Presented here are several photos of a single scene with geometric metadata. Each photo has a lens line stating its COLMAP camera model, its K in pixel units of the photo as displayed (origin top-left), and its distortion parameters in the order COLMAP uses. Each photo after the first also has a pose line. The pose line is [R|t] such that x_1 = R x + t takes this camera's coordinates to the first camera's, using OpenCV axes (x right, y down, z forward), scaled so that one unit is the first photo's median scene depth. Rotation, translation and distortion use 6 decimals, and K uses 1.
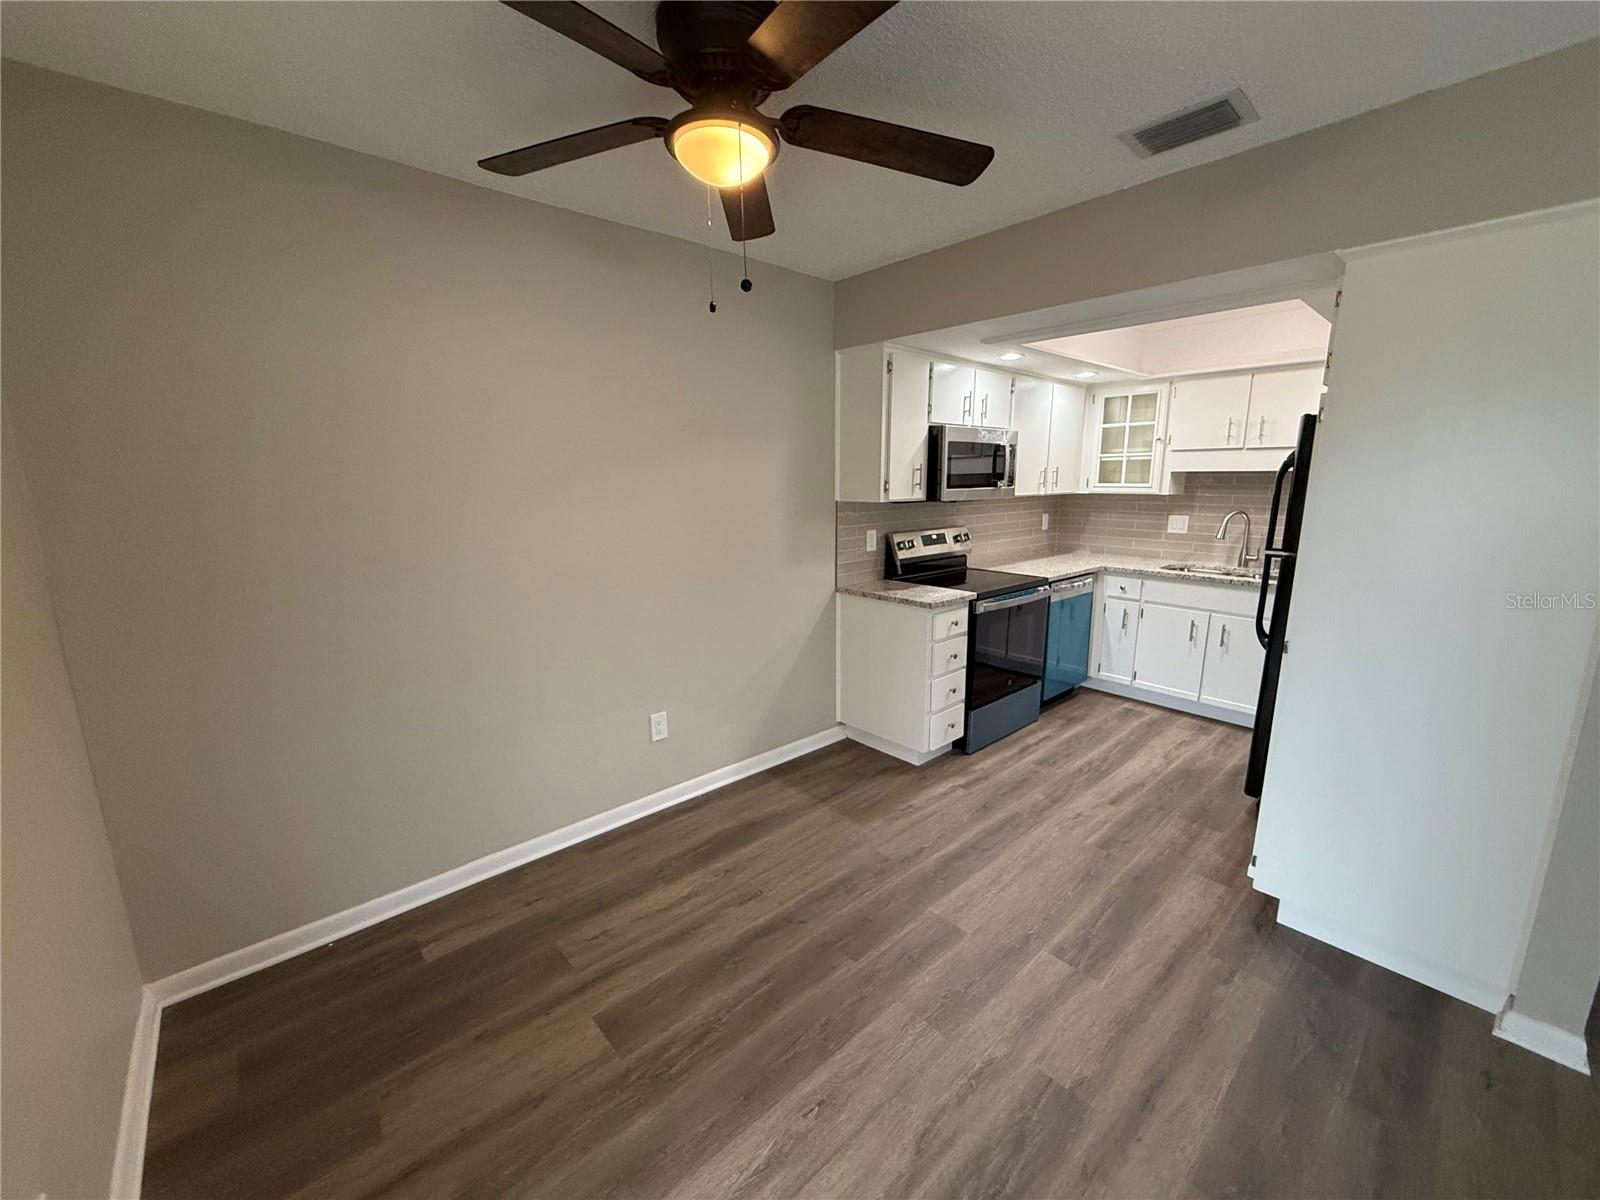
lens RADIAL K [[638.0, 0, 796.5], [0, 638.0, 599.2], [0, 0, 1]] dist [-0.000296, -0.000191]
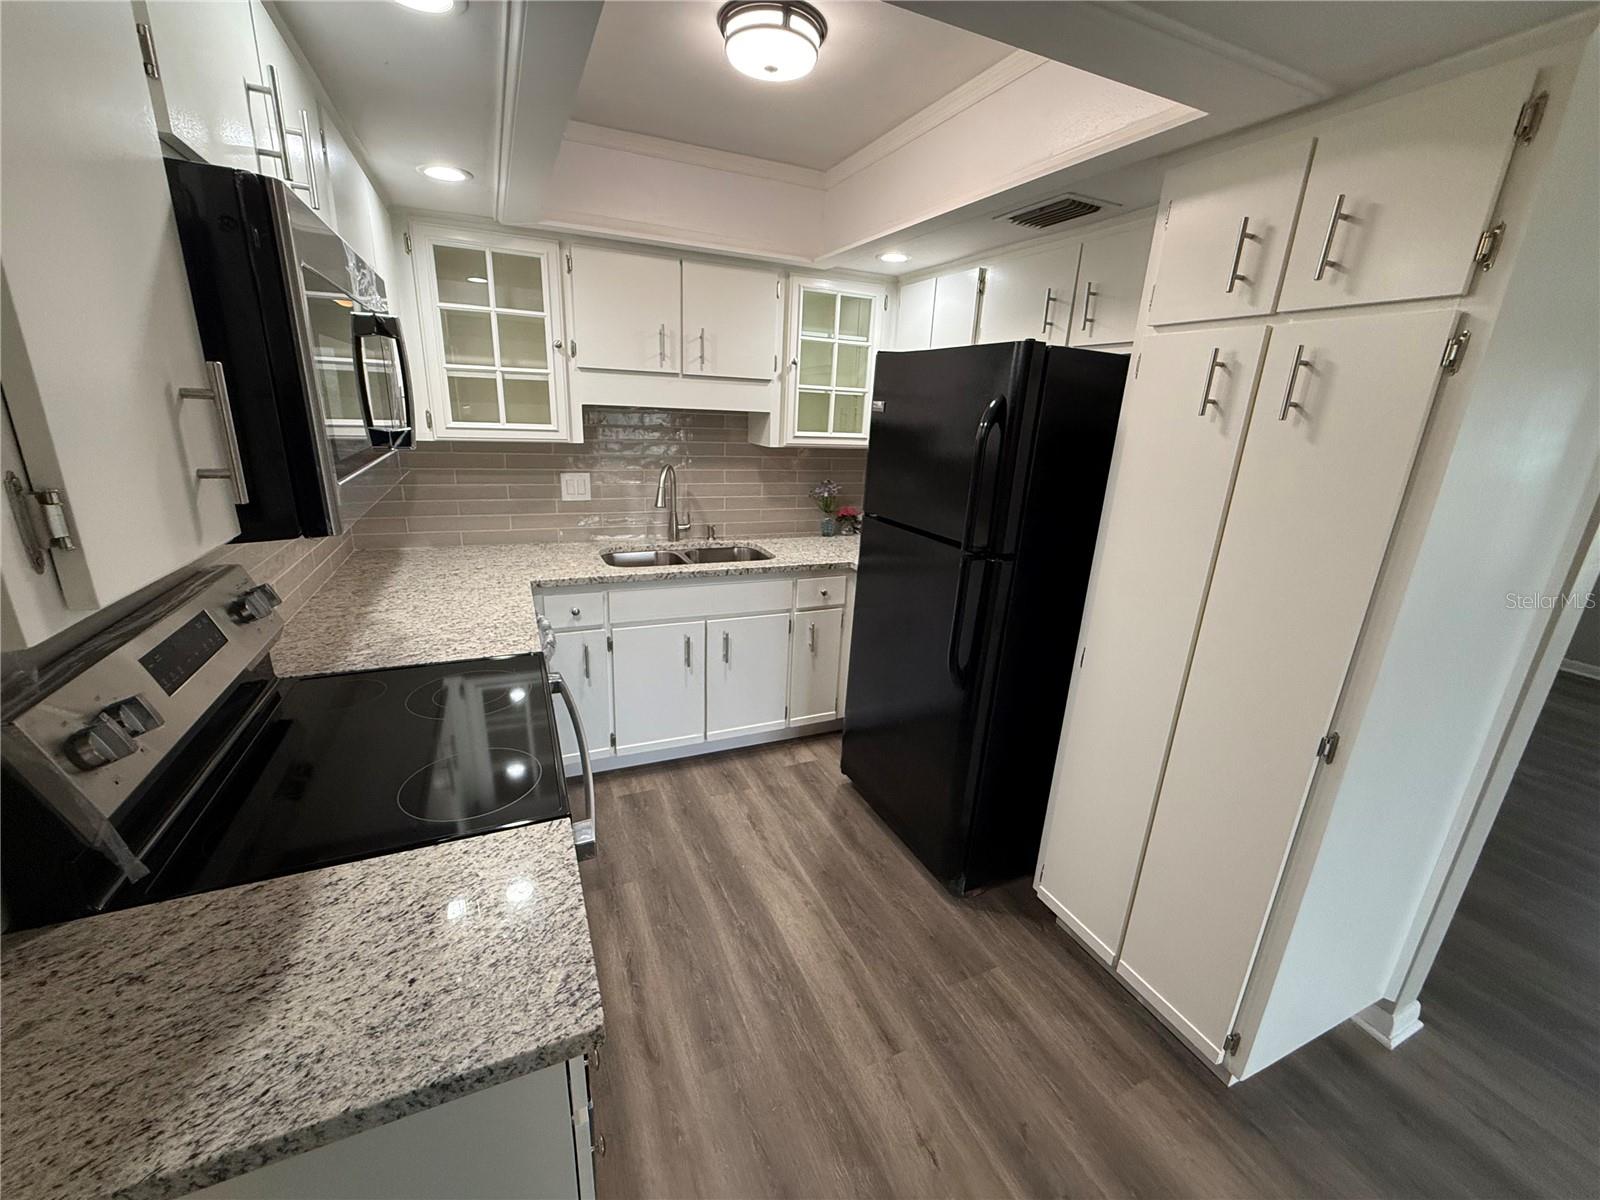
lens RADIAL K [[638.0, 0, 798.7], [0, 638.0, 598.4], [0, 0, 1]] dist [-0.000296, -0.000191]
pose [[0.301984, -0.256622, 0.918124, 0.052212], [0.137070, 0.964768, 0.224576, -0.142719], [-0.943408, 0.058029, 0.326519, 0.678616]]
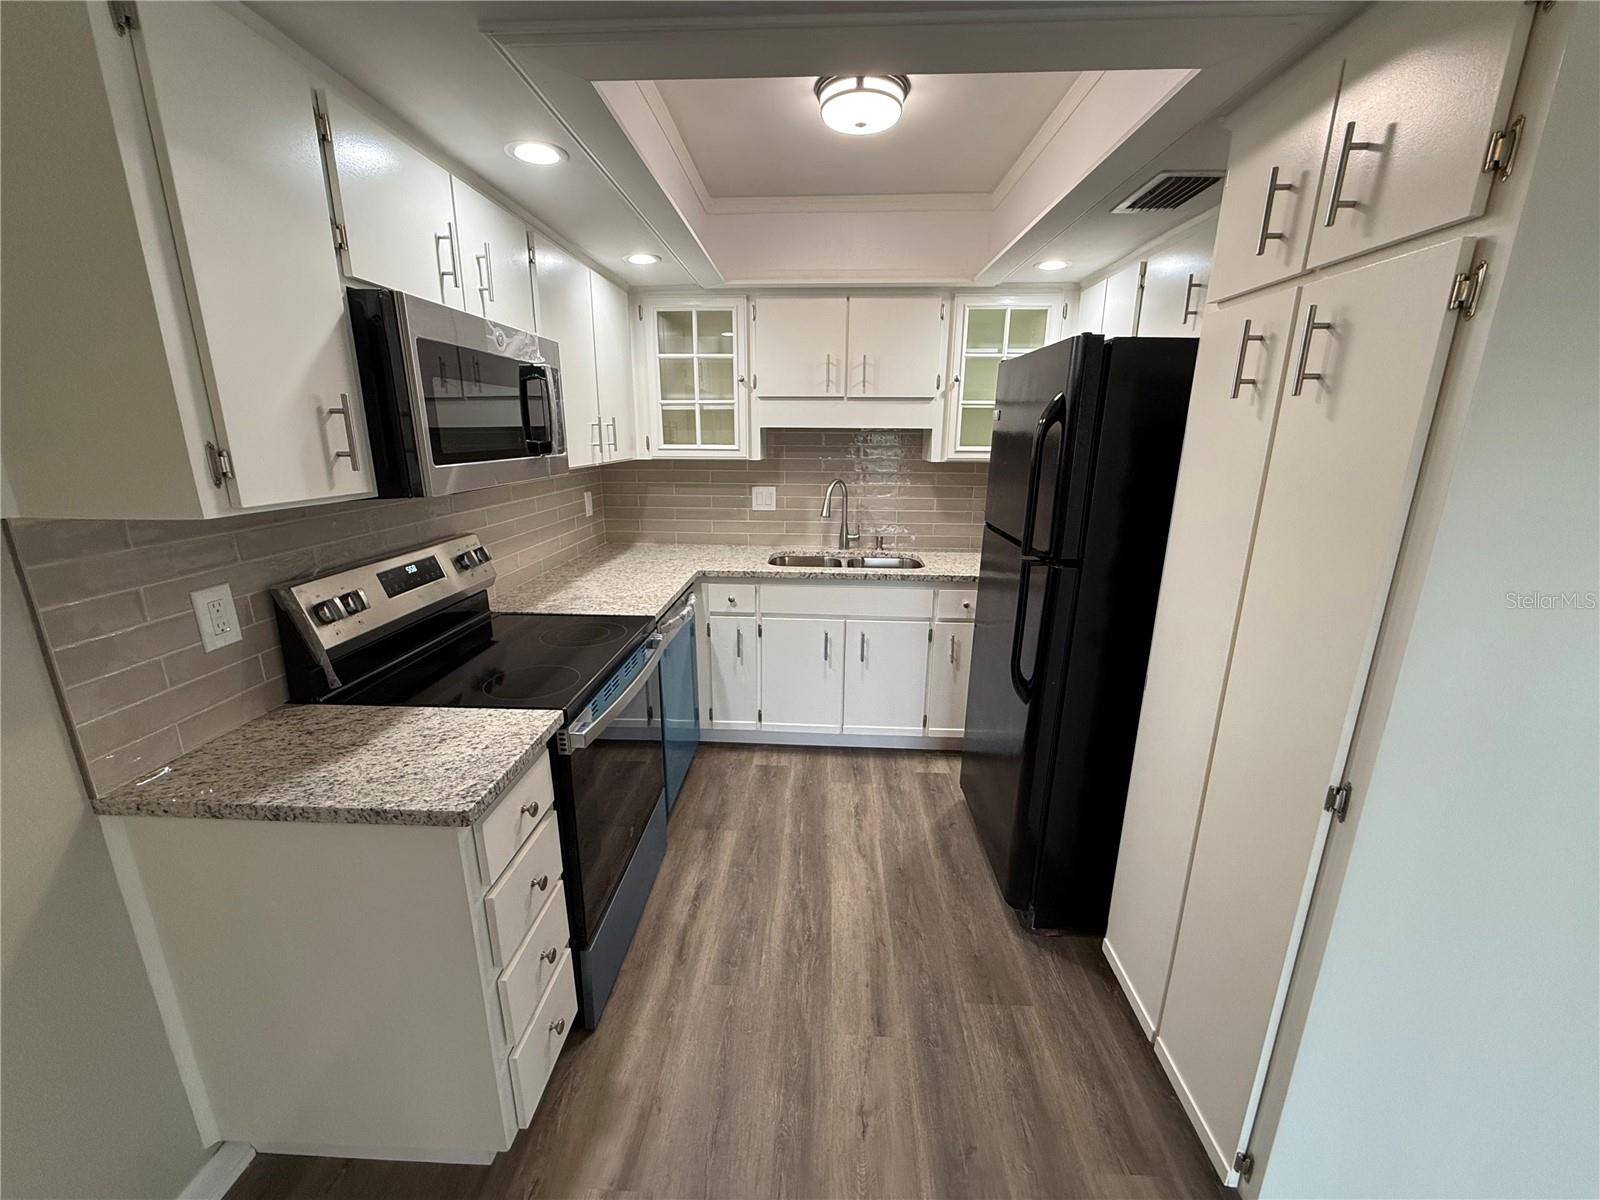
lens RADIAL K [[638.0, 0, 798.3], [0, 638.0, 599.1], [0, 0, 1]] dist [-0.000296, -0.000191]
pose [[0.700618, -0.172963, 0.692256, 0.095472], [0.127180, 0.984911, 0.117368, -0.097427], [-0.702111, 0.005811, 0.712044, 0.504043]]
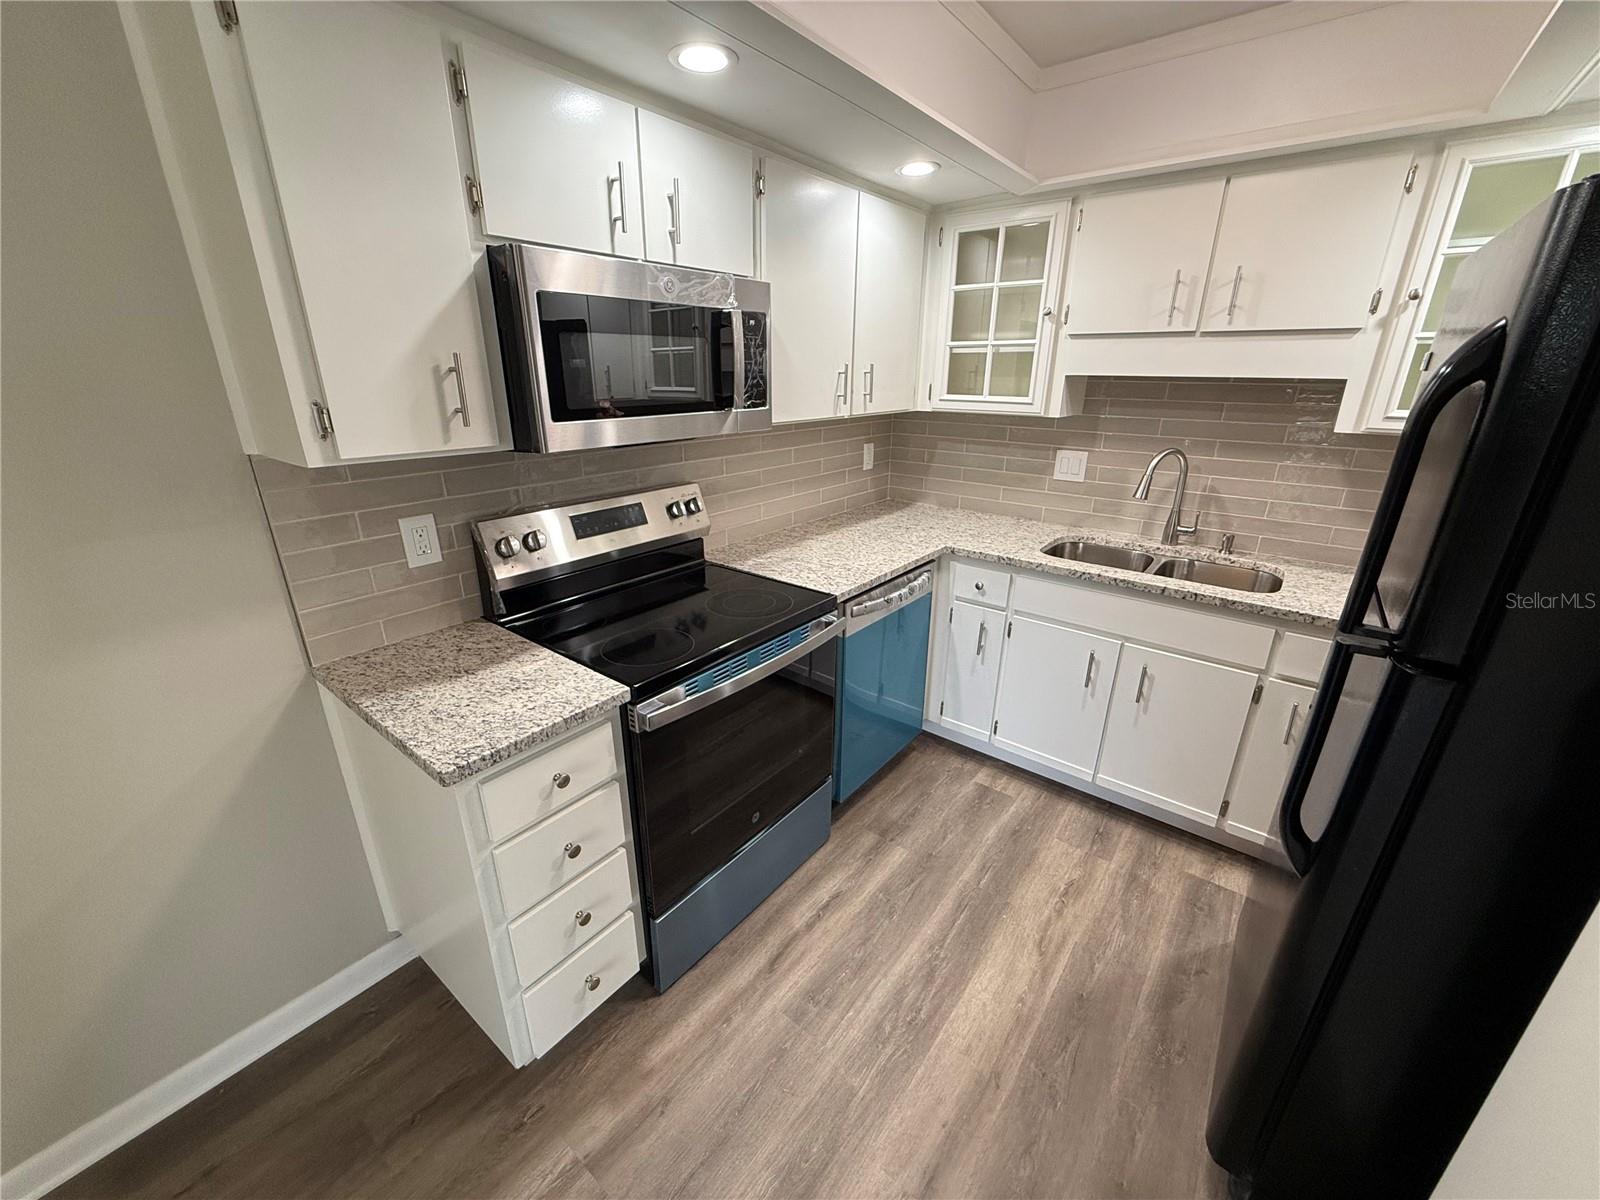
lens RADIAL K [[638.0, 0, 797.1], [0, 638.0, 598.3], [0, 0, 1]] dist [-0.000296, -0.000191]
pose [[0.985140, -0.048240, 0.164842, 0.278277], [0.021864, 0.987161, 0.158223, -0.110437], [-0.170358, -0.152268, 0.973546, 0.511277]]
